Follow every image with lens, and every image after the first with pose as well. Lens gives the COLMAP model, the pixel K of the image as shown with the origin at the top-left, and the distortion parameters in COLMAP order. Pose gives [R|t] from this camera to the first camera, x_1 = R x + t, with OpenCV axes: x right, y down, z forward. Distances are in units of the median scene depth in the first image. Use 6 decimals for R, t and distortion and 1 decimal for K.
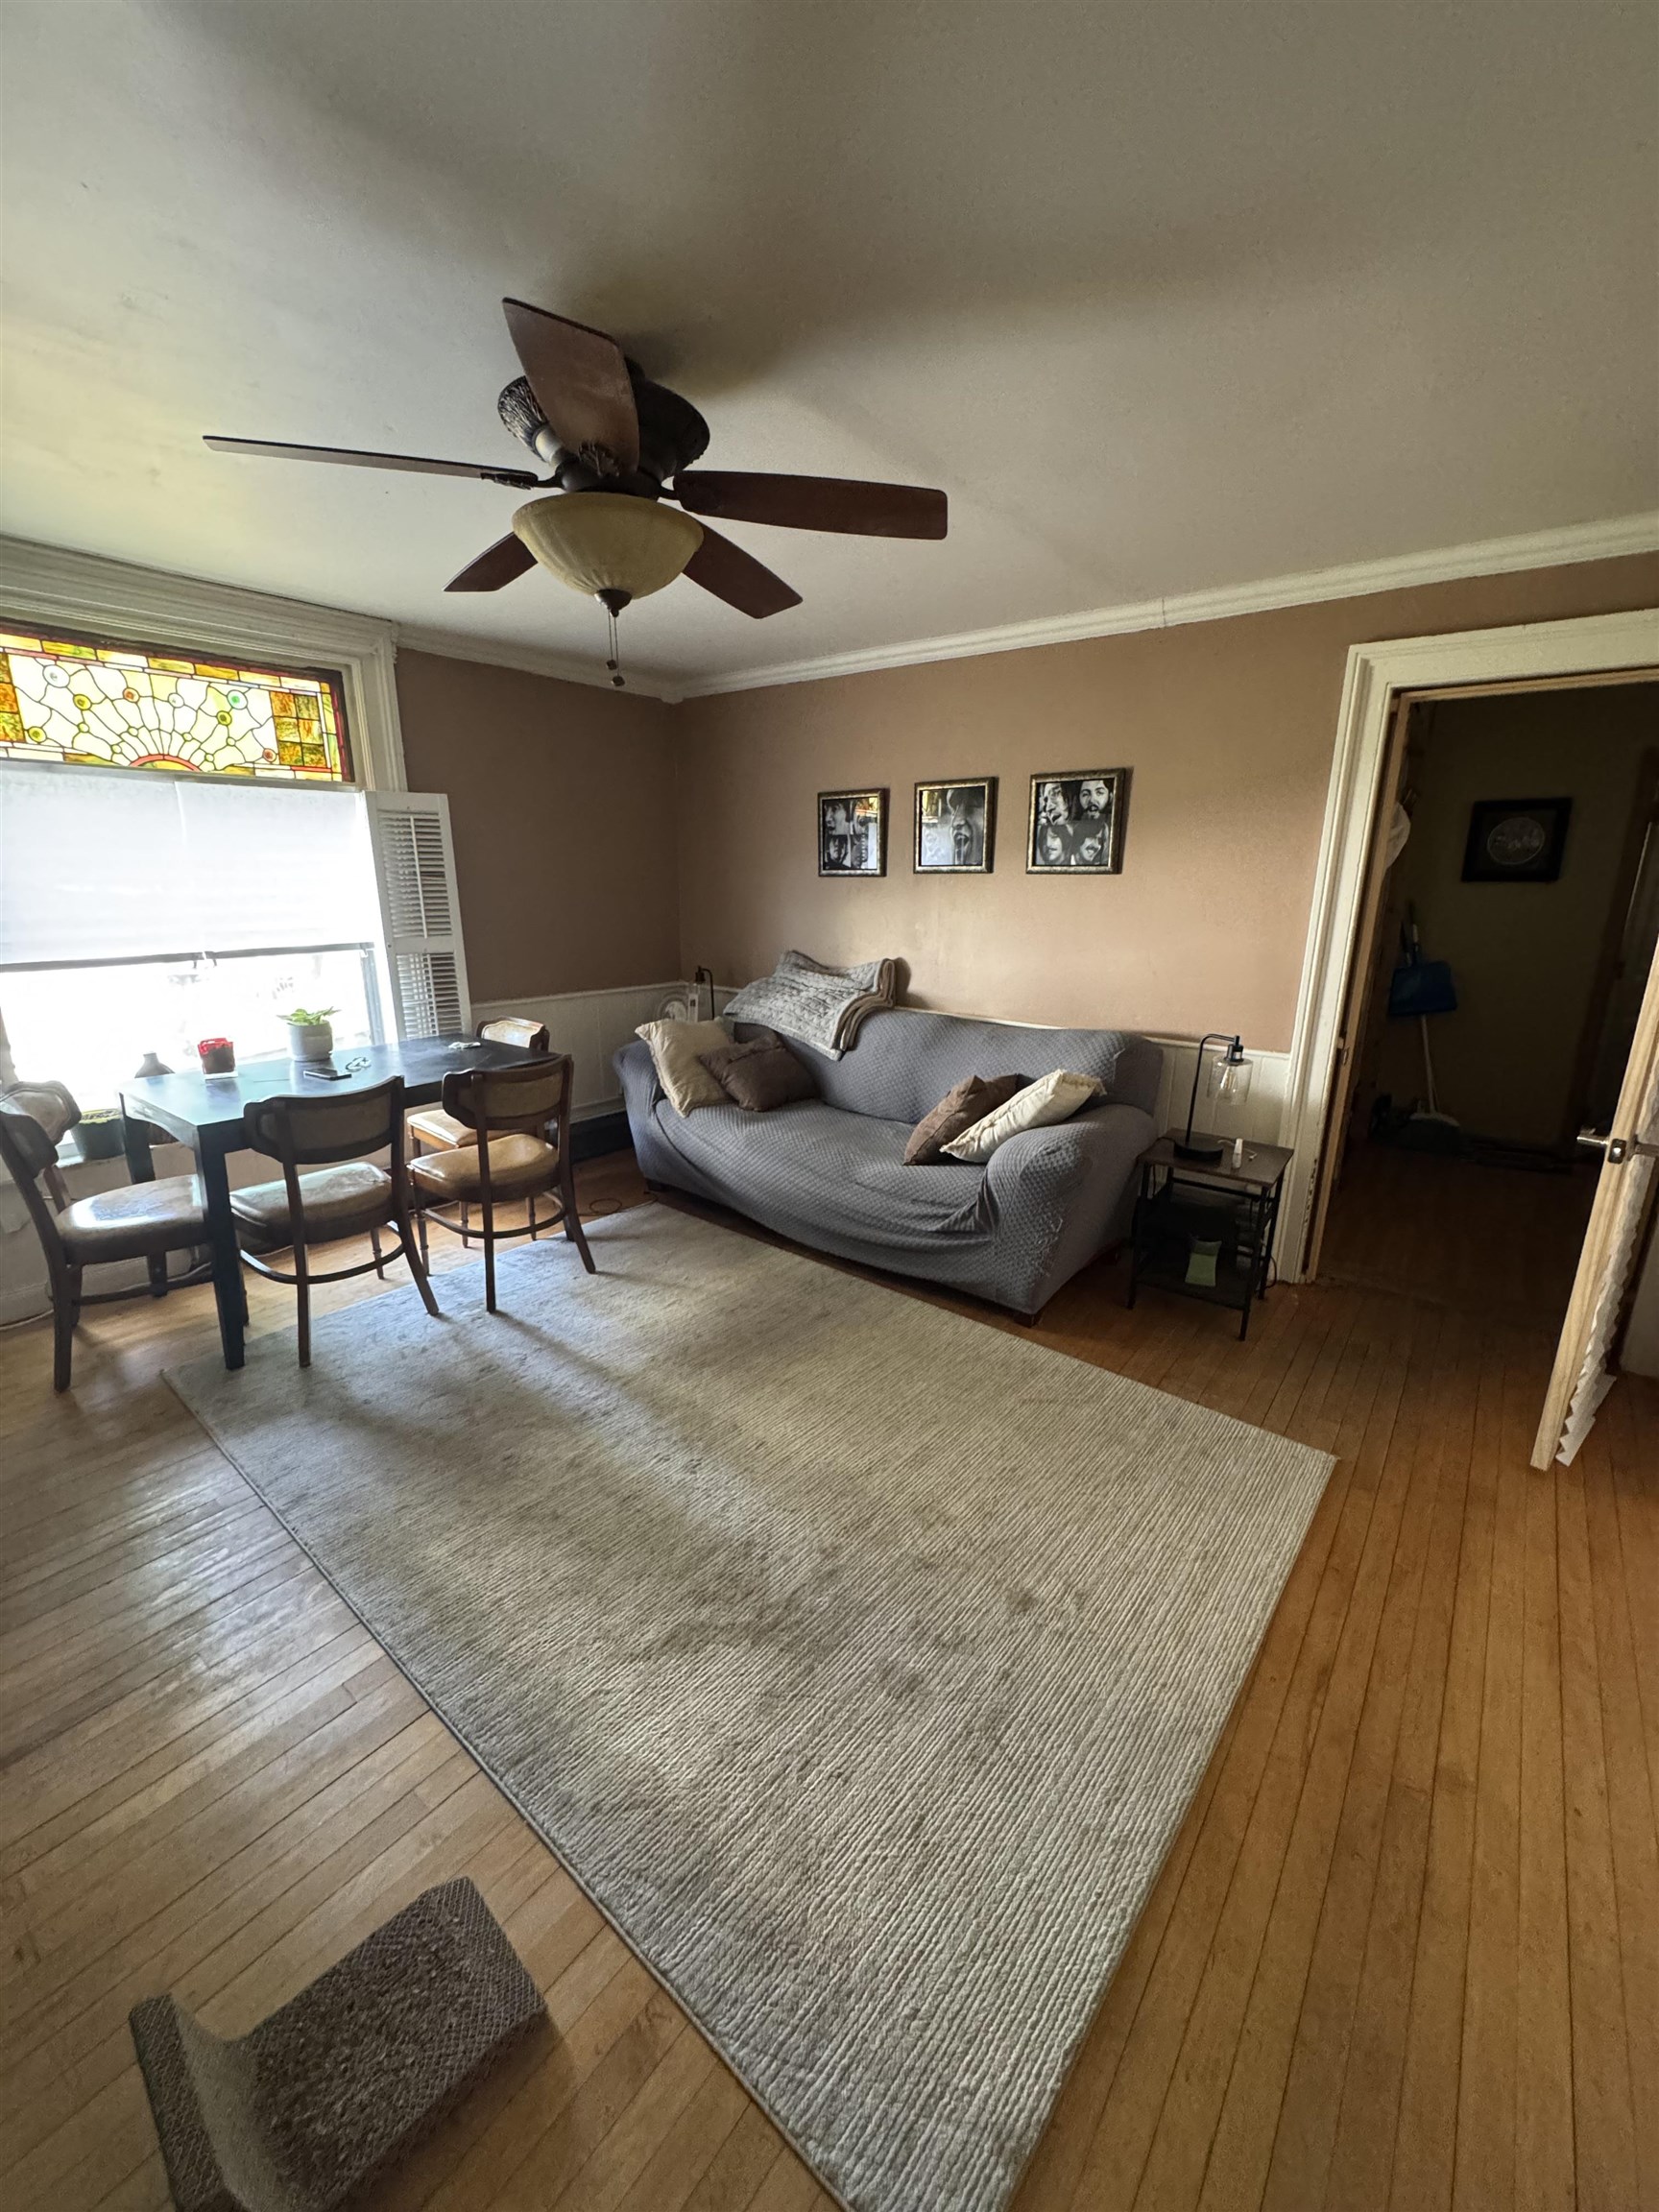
lens RADIAL K [[908.5, 0, 825.9], [0, 908.5, 1115.3], [0, 0, 1]] dist [-0.002399, -0.000009]
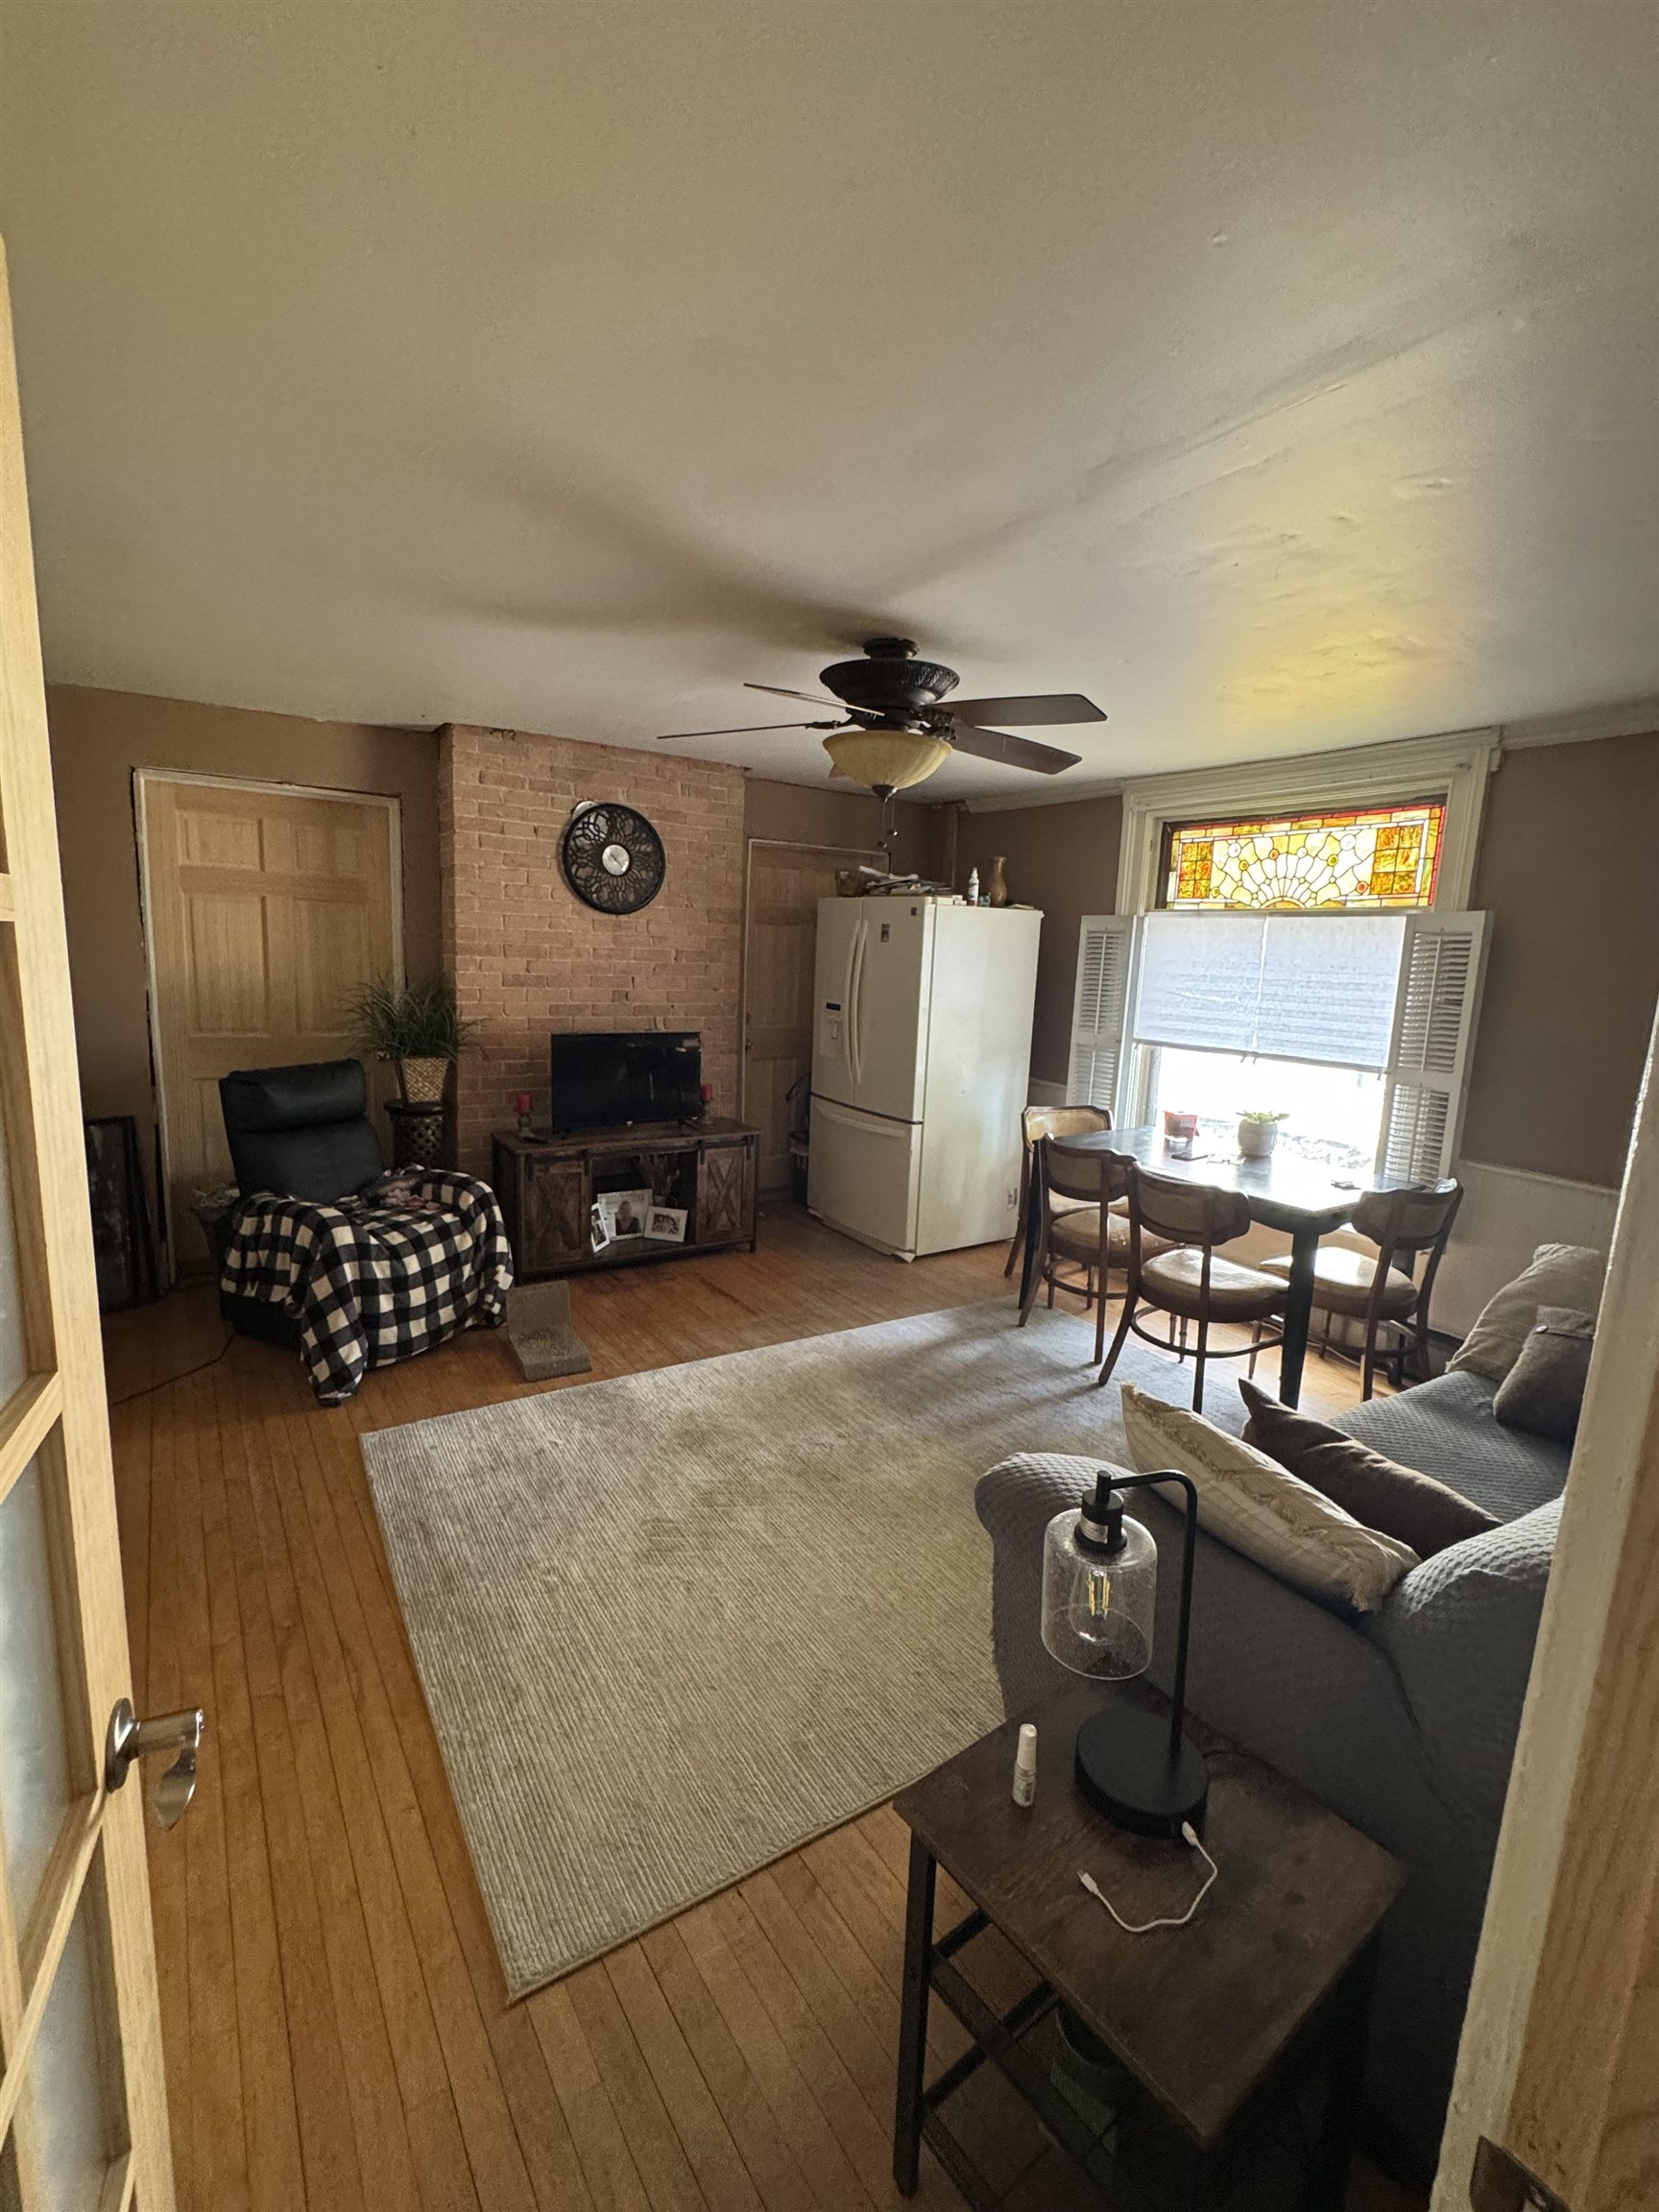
lens RADIAL K [[967.3, 0, 821.0], [0, 967.3, 1108.1], [0, 0, 1]] dist [0.002343, 0.000451]
pose [[-0.330198, 0.140408, -0.933410, 0.756695], [-0.278089, 0.930515, 0.238347, -0.265692], [0.902018, 0.338272, -0.268208, 0.875726]]
